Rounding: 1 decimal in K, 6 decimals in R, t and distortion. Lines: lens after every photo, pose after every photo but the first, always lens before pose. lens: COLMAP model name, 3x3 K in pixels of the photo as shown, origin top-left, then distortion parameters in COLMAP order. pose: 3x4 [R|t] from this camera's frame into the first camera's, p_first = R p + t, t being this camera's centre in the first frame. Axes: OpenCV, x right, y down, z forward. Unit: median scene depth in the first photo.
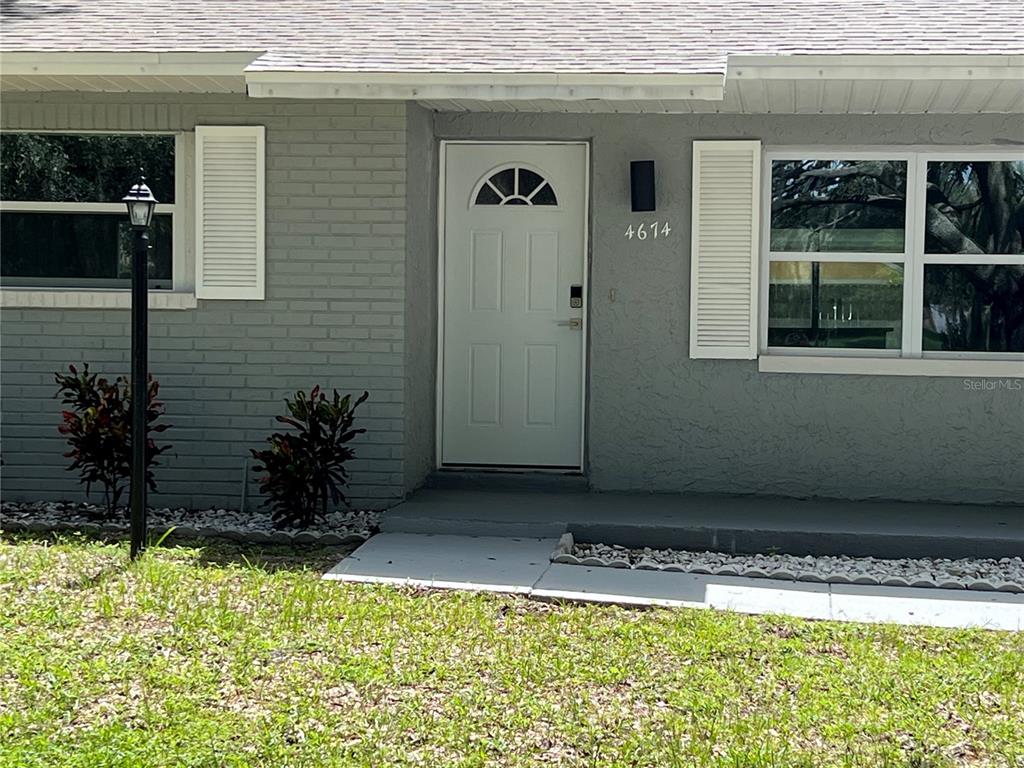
lens RADIAL K [[2100.7, 0, 513.4], [0, 2100.7, 382.5], [0, 0, 1]] dist [0.227721, 0.000000]
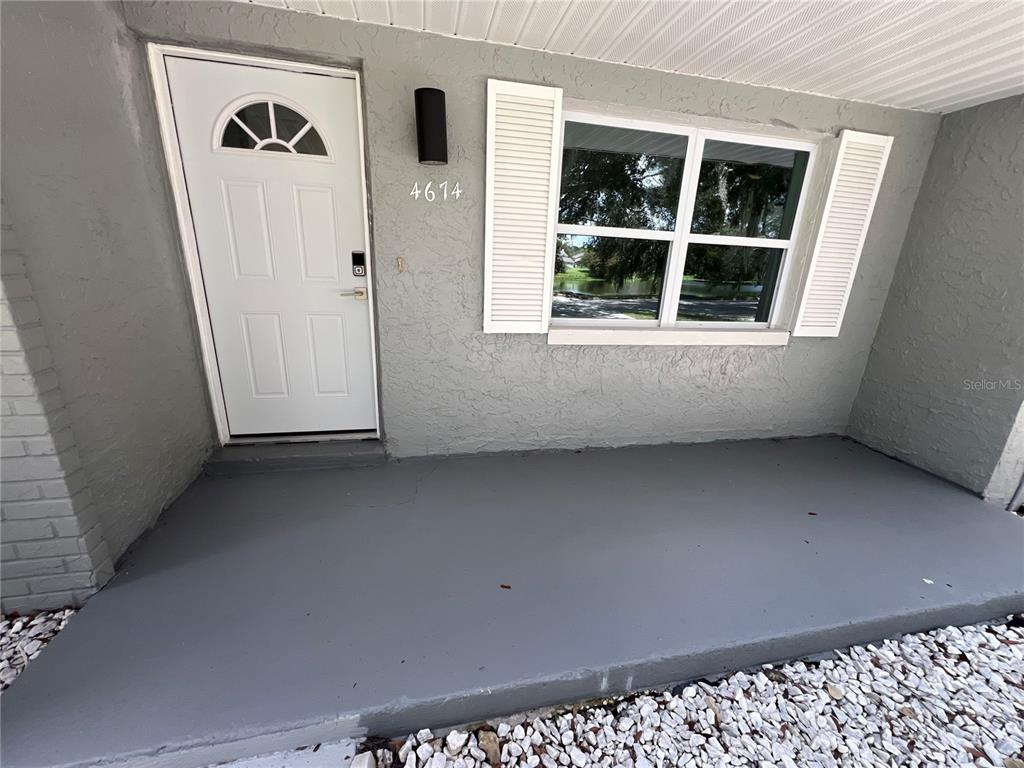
lens RADIAL K [[412.0, 0, 513.7], [0, 412.0, 387.3], [0, 0, 1]] dist [-0.002370, -0.000062]
pose [[0.941863, -0.075182, 0.327479, 0.031475], [-0.016695, 0.962969, 0.269095, -0.039560], [-0.335583, -0.258918, 0.905729, 0.813687]]
